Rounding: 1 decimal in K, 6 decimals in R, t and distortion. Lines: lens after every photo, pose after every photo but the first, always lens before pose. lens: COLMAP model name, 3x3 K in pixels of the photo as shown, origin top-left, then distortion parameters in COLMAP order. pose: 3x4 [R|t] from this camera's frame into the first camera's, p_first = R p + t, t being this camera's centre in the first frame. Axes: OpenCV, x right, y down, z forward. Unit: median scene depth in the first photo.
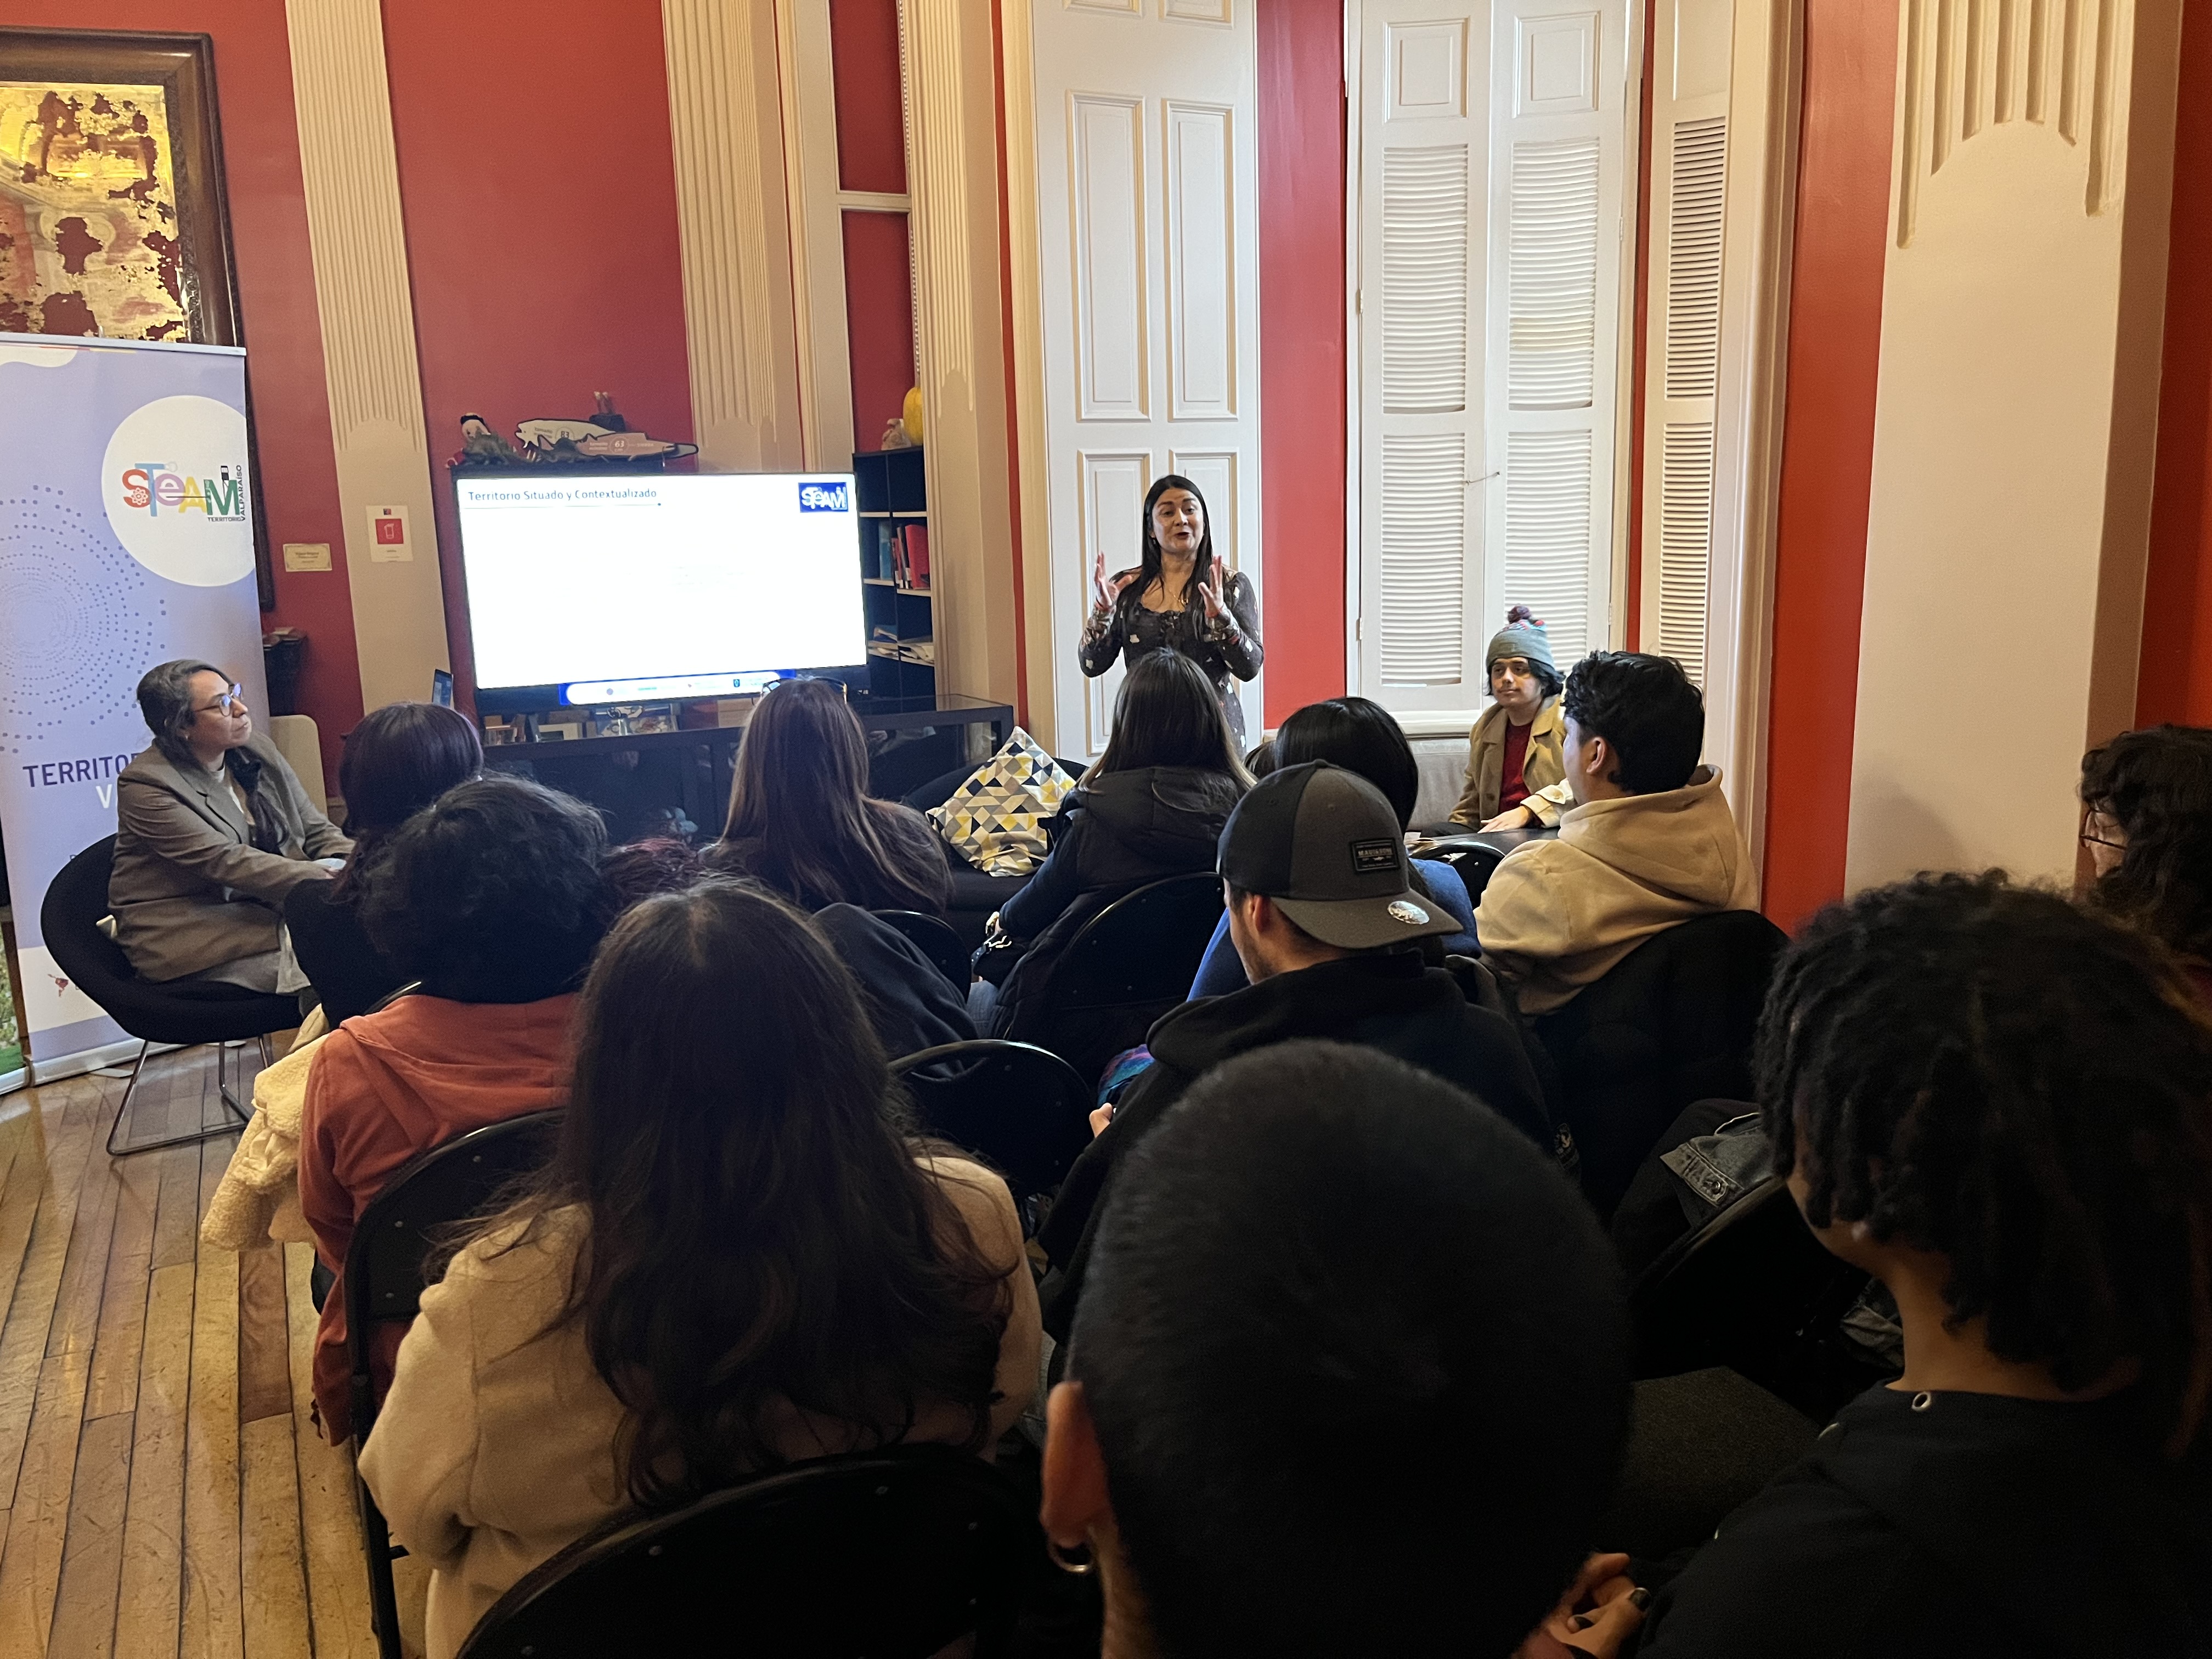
lens RADIAL K [[1661.5, 0, 1106.0], [0, 1661.5, 829.5], [0, 0, 1]] dist [0.001026, 0.002158]
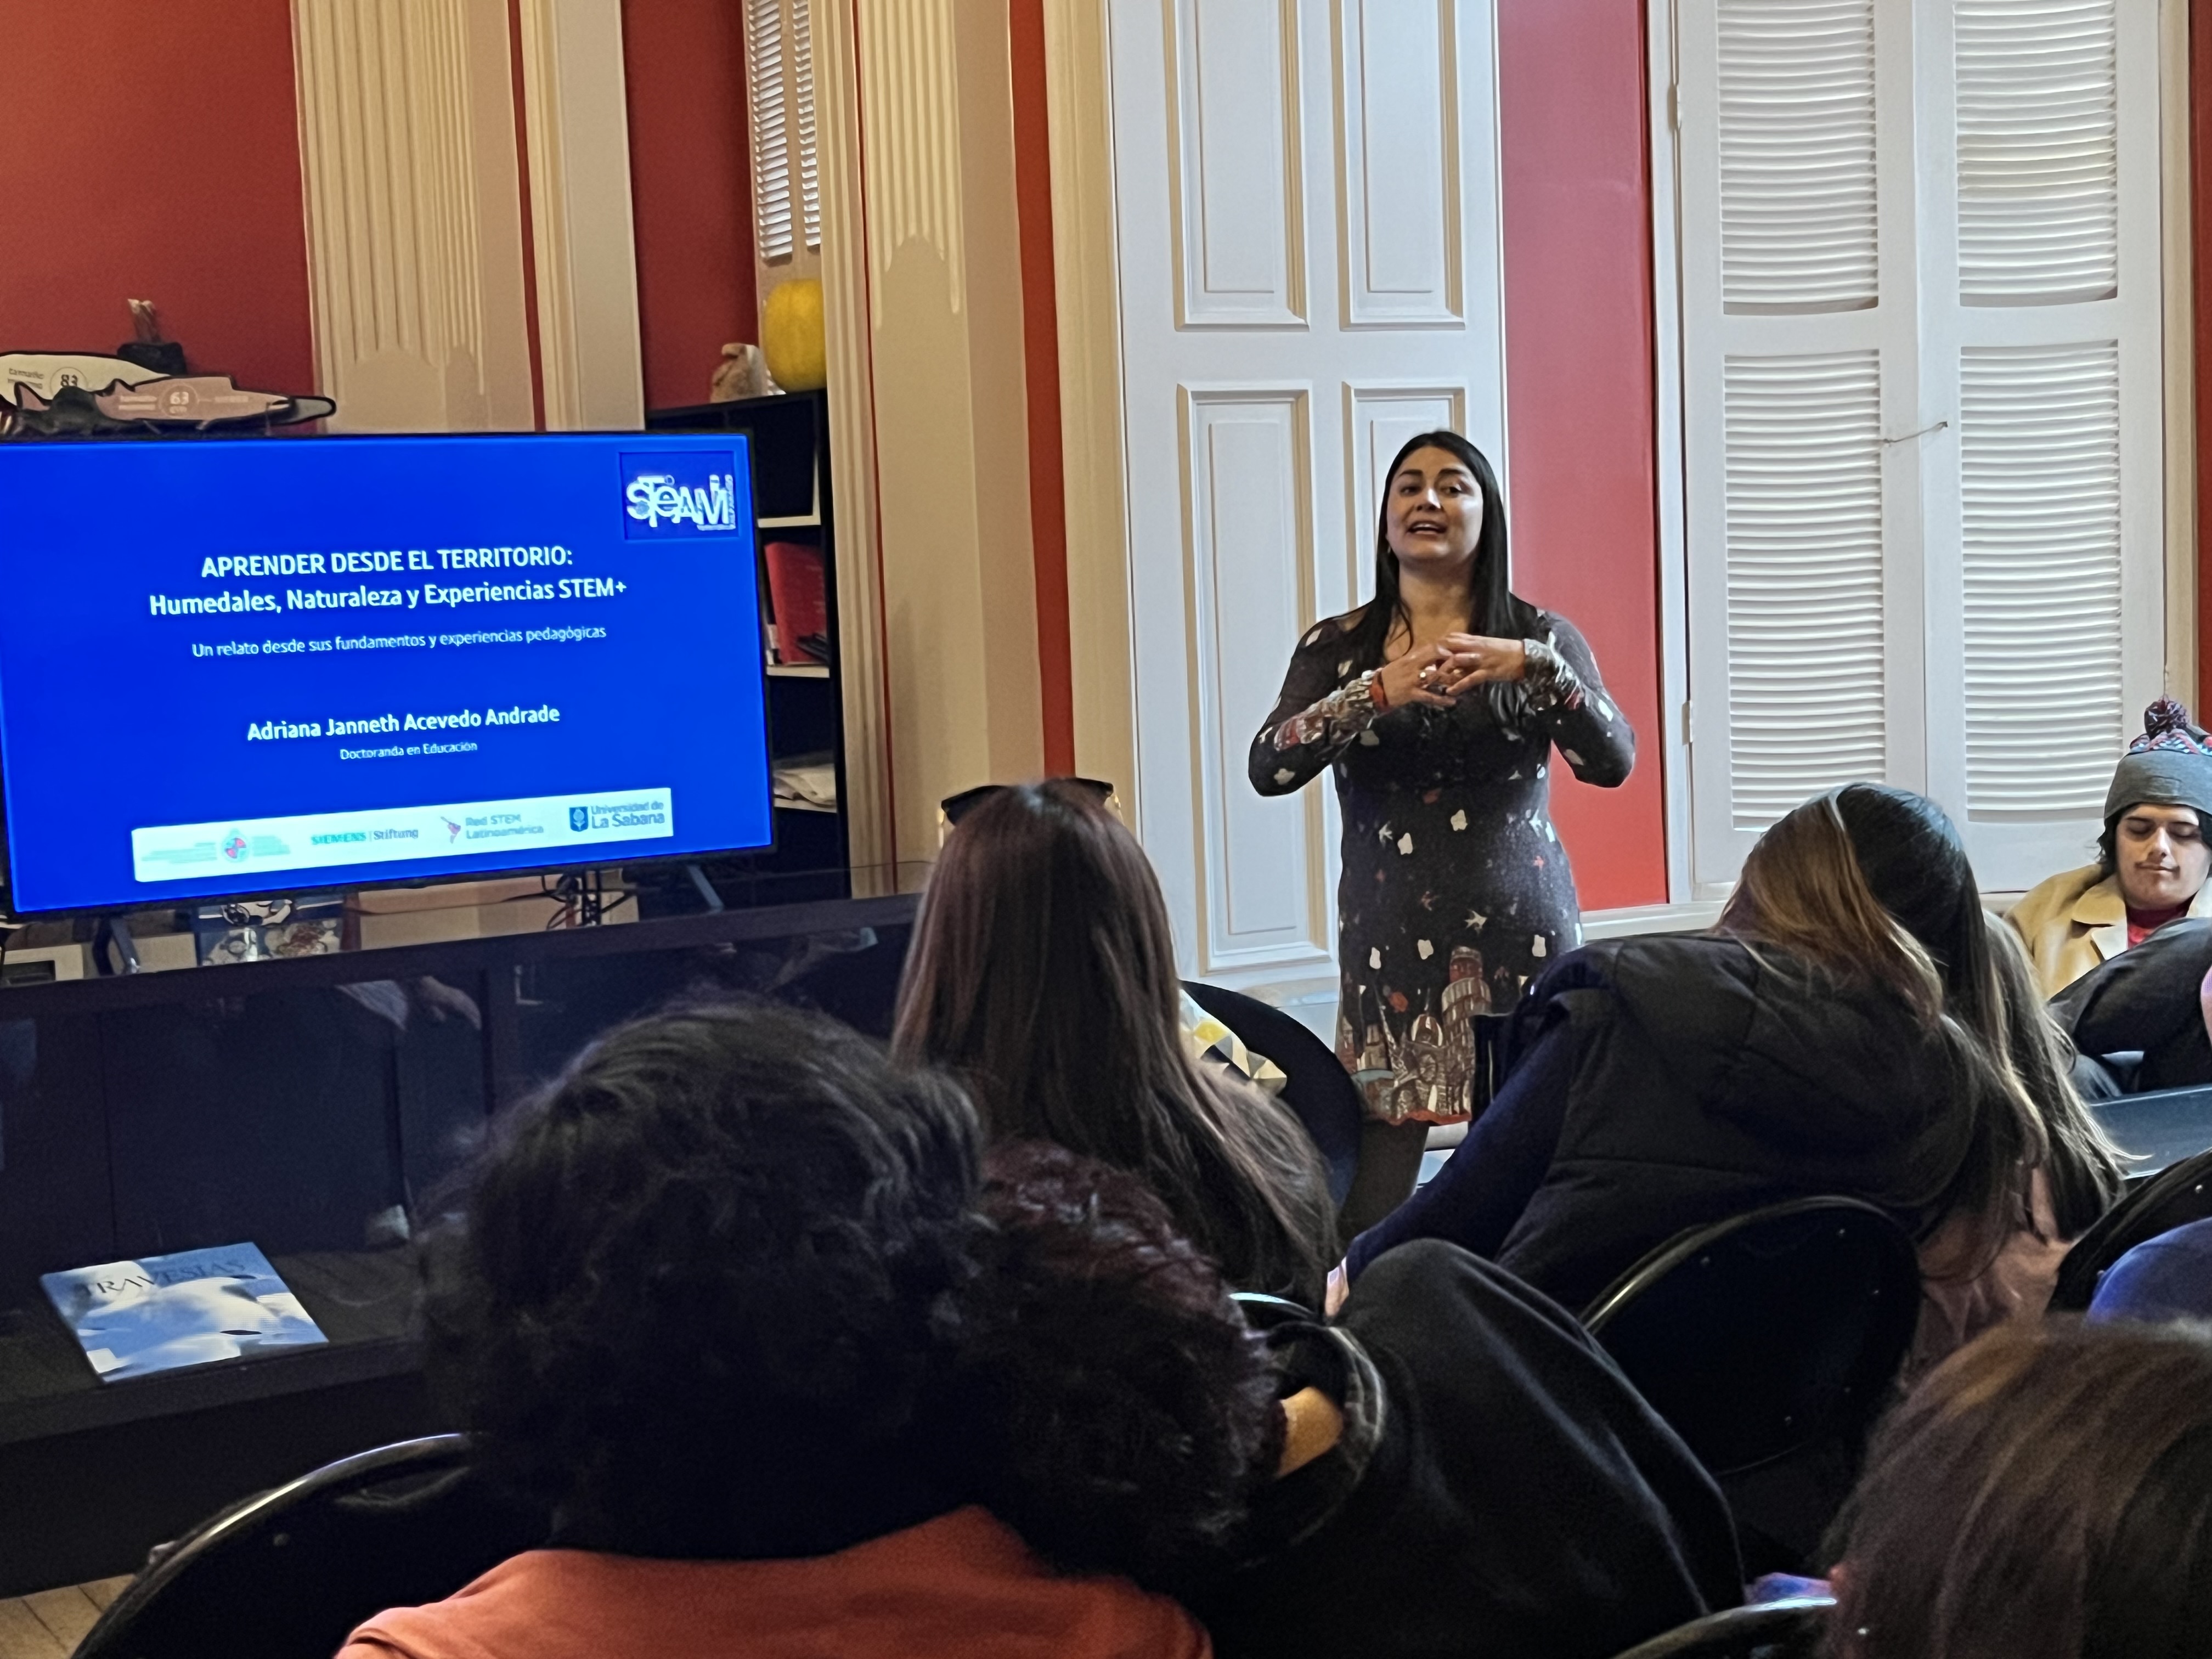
lens RADIAL K [[3050.5, 0, 1106.0], [0, 3050.5, 829.5], [0, 0, 1]] dist [0.021279, -0.031824]
pose [[0.996972, -0.020046, 0.075139, -0.105237], [0.027326, 0.994896, -0.097140, 0.000203], [-0.072808, 0.098899, 0.992430, 0.071912]]
